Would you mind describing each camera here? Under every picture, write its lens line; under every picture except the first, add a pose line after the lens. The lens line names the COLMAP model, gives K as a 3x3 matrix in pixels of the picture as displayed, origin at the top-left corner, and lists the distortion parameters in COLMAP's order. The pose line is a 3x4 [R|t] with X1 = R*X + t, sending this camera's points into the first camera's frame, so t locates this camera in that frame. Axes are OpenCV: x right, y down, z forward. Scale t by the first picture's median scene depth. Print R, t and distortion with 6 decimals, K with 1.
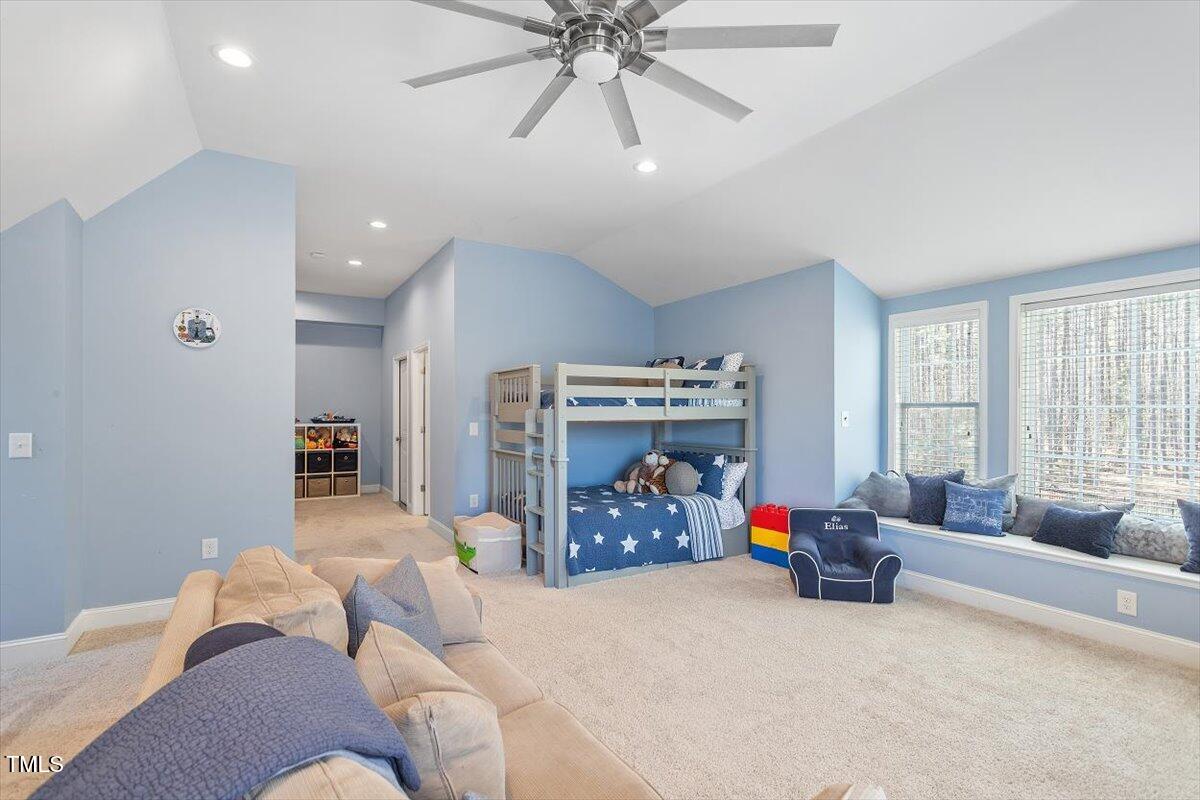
lens RADIAL K [[580.6, 0, 605.0], [0, 580.6, 395.3], [0, 0, 1]] dist [0.001756, 0.000355]
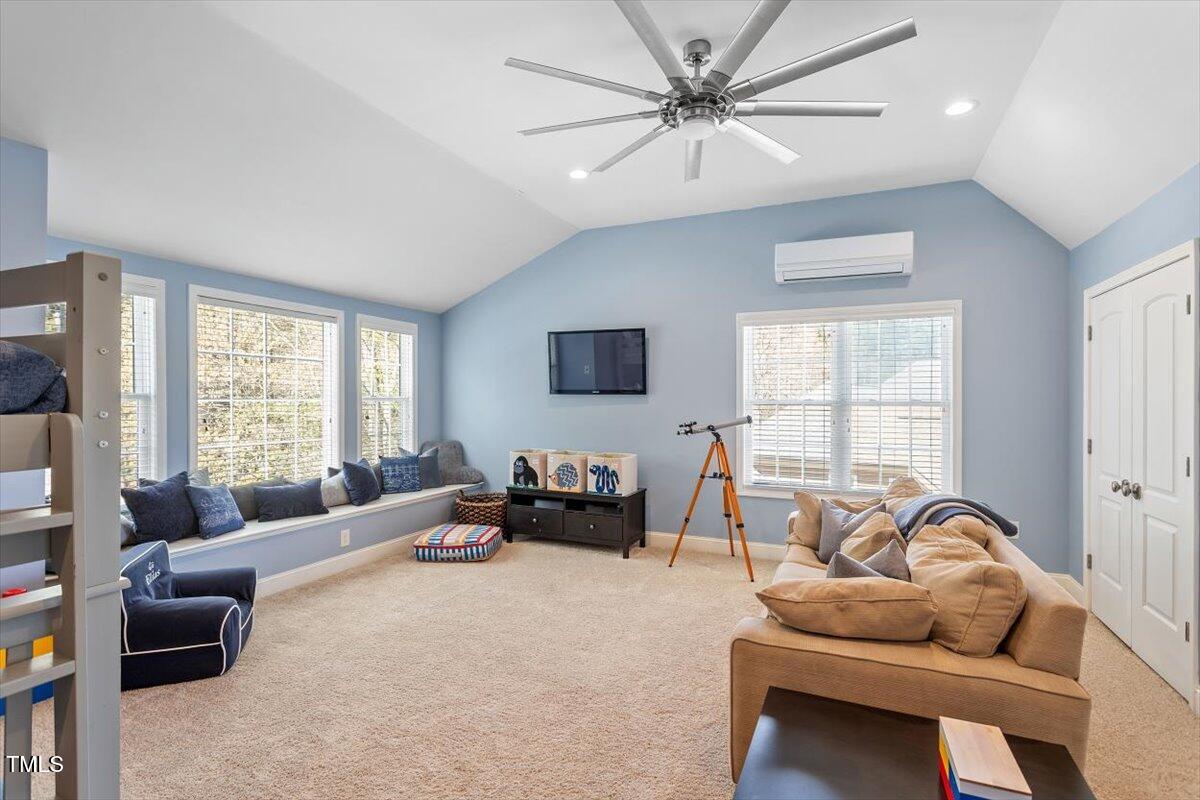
lens RADIAL K [[580.6, 0, 605.0], [0, 580.6, 395.3], [0, 0, 1]] dist [0.001756, 0.000355]
pose [[-0.599324, -0.004991, 0.800491, -0.525617], [-0.027327, 0.999525, -0.014228, 0.007441], [-0.800040, -0.030402, -0.599176, 1.127937]]
